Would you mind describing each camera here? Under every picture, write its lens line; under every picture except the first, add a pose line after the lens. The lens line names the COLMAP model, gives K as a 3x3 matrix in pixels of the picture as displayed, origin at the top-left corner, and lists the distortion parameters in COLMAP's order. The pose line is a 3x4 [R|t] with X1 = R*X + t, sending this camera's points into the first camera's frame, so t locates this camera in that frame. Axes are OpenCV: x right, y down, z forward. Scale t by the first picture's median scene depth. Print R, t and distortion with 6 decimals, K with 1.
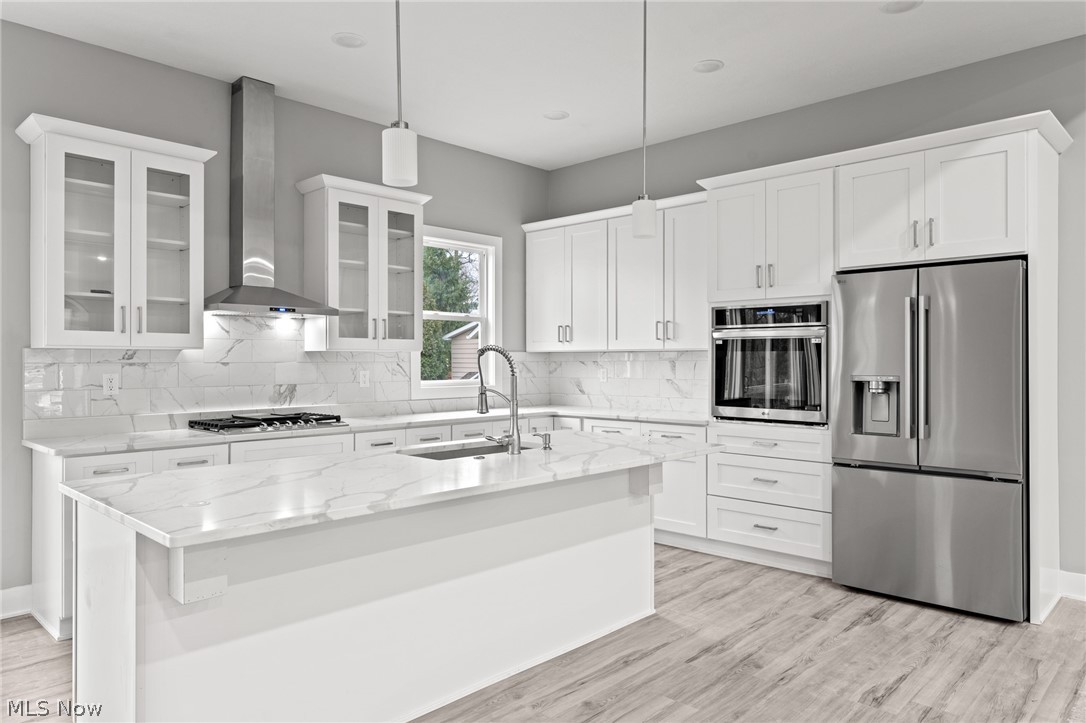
lens RADIAL K [[698.0, 0, 529.1], [0, 698.0, 352.2], [0, 0, 1]] dist [-0.000619, 0.006466]
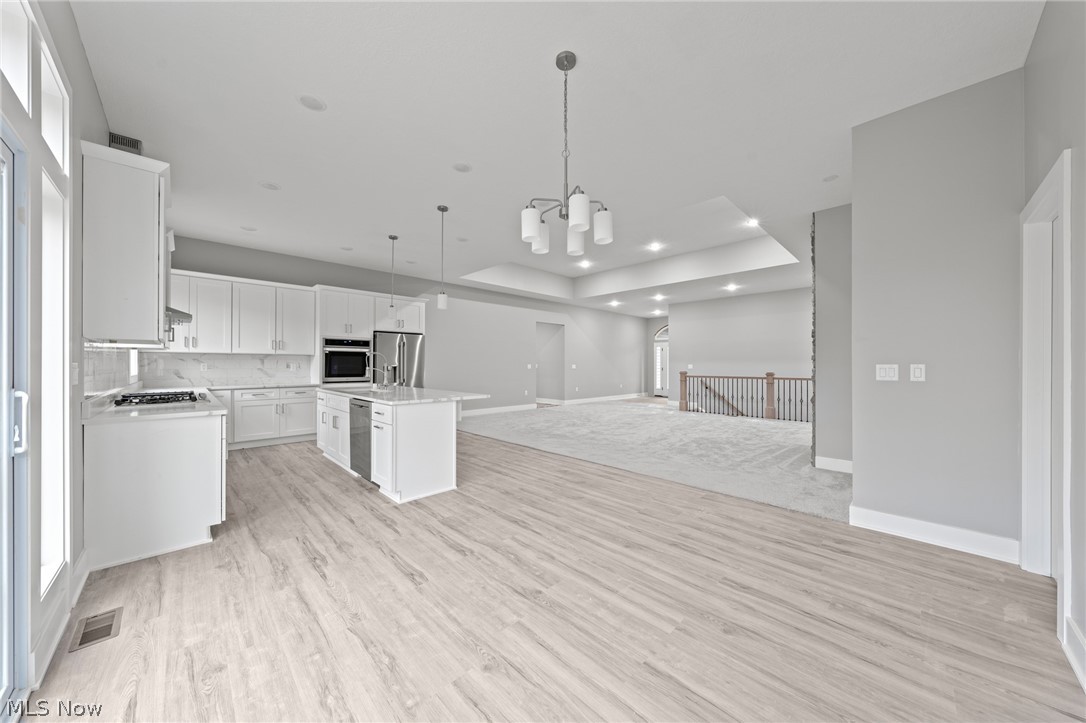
lens RADIAL K [[371.1, 0, 542.5], [0, 371.1, 363.6], [0, 0, 1]] dist [-0.004027, 0.000185]
pose [[0.016460, 0.006097, 0.999846, -1.032733], [-0.014074, 0.999884, -0.005865, 0.023432], [-0.999765, -0.013975, 0.016544, 0.206213]]
